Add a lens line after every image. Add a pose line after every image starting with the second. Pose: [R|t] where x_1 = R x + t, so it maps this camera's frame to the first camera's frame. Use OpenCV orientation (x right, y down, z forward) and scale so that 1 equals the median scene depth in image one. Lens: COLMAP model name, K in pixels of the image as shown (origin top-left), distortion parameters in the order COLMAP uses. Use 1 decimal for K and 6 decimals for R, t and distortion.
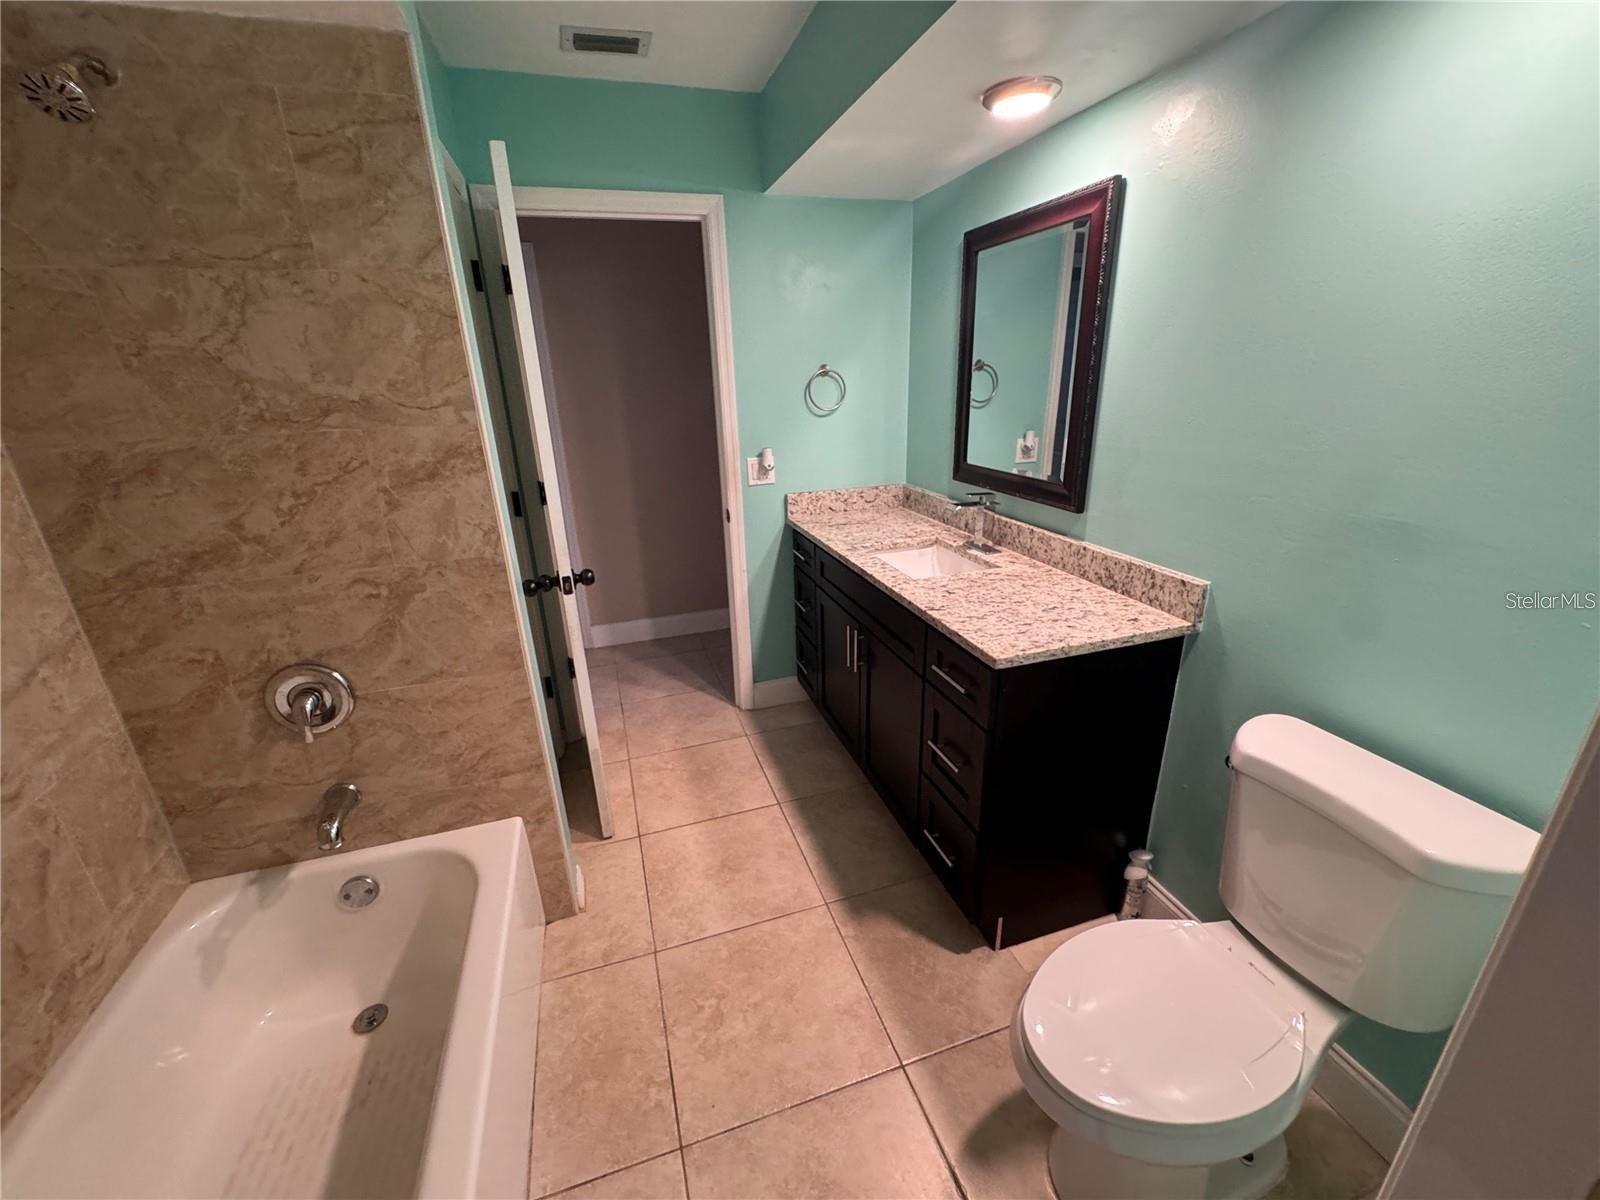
lens RADIAL K [[645.3, 0, 800.0], [0, 645.3, 600.0], [0, 0, 1]] dist [-0.000715, 0.000728]
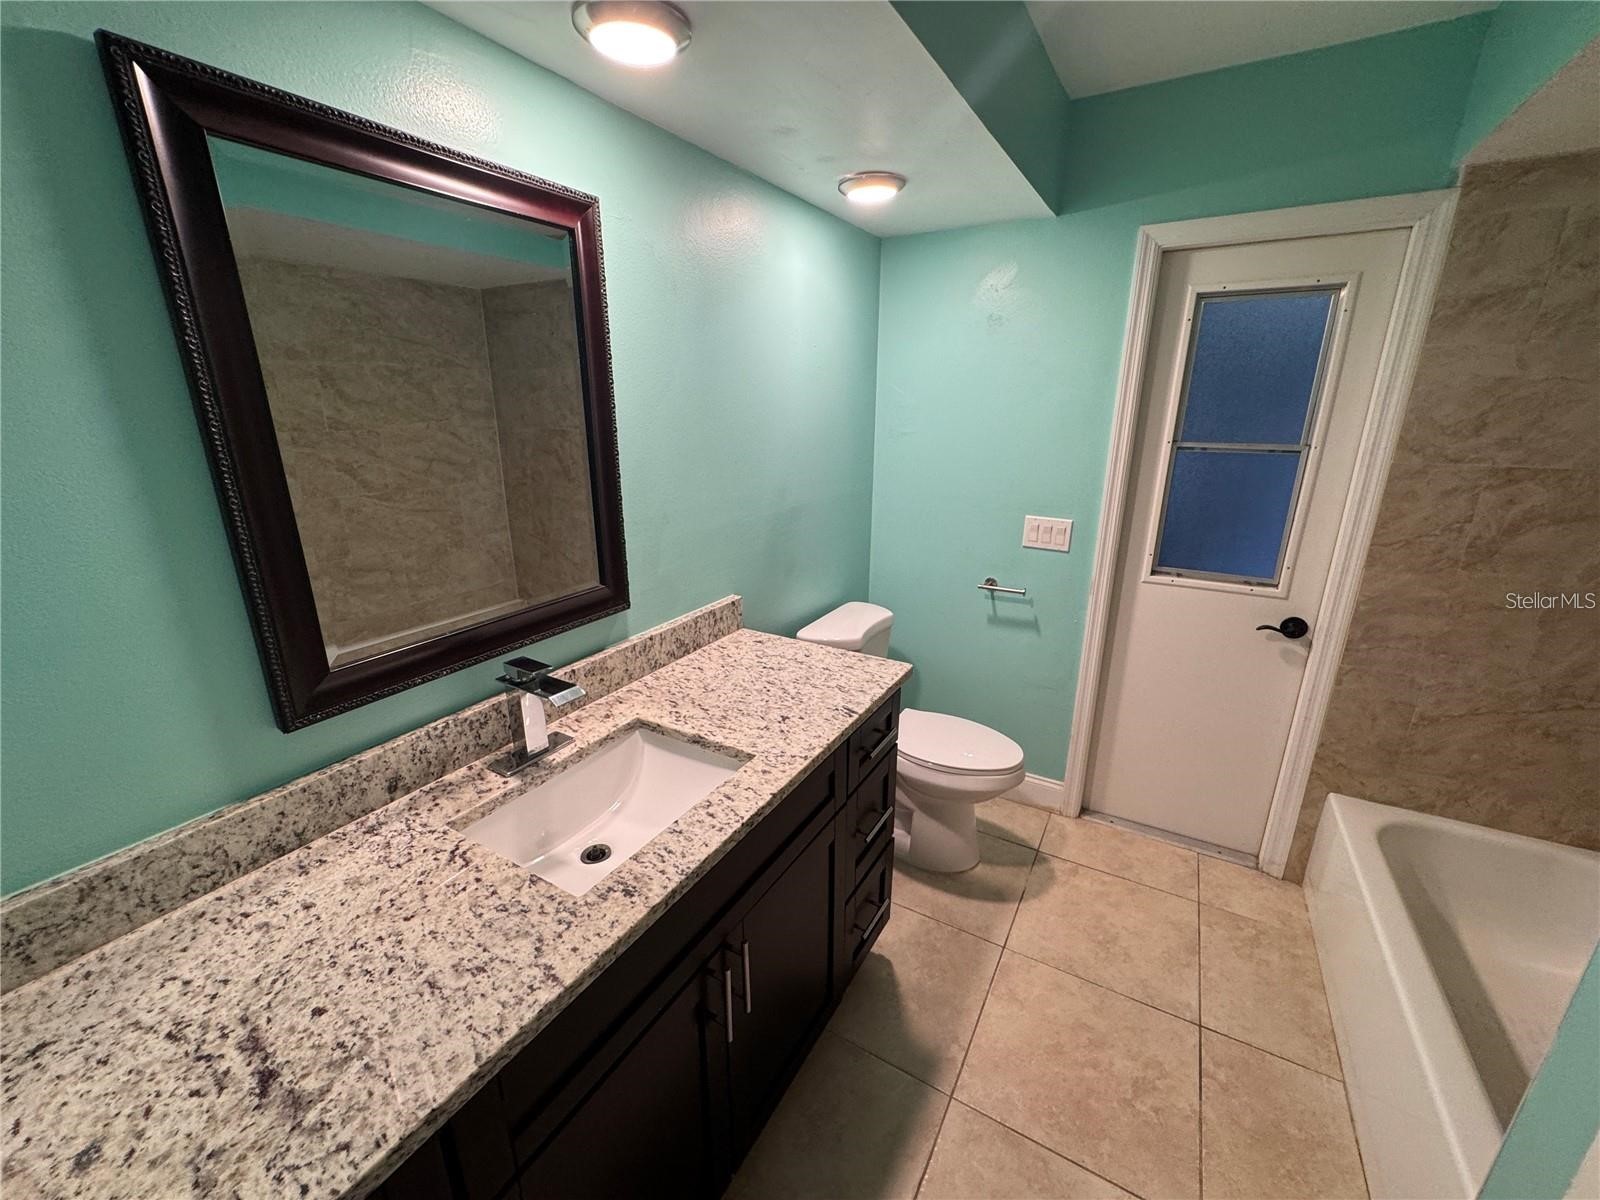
lens RADIAL K [[645.3, 0, 800.0], [0, 645.3, 600.0], [0, 0, 1]] dist [-0.000715, 0.000728]
pose [[-0.662484, -0.195429, 0.723134, -0.297030], [0.266516, 0.840704, 0.471366, -0.471720], [-0.700060, 0.504999, -0.504868, 1.265689]]
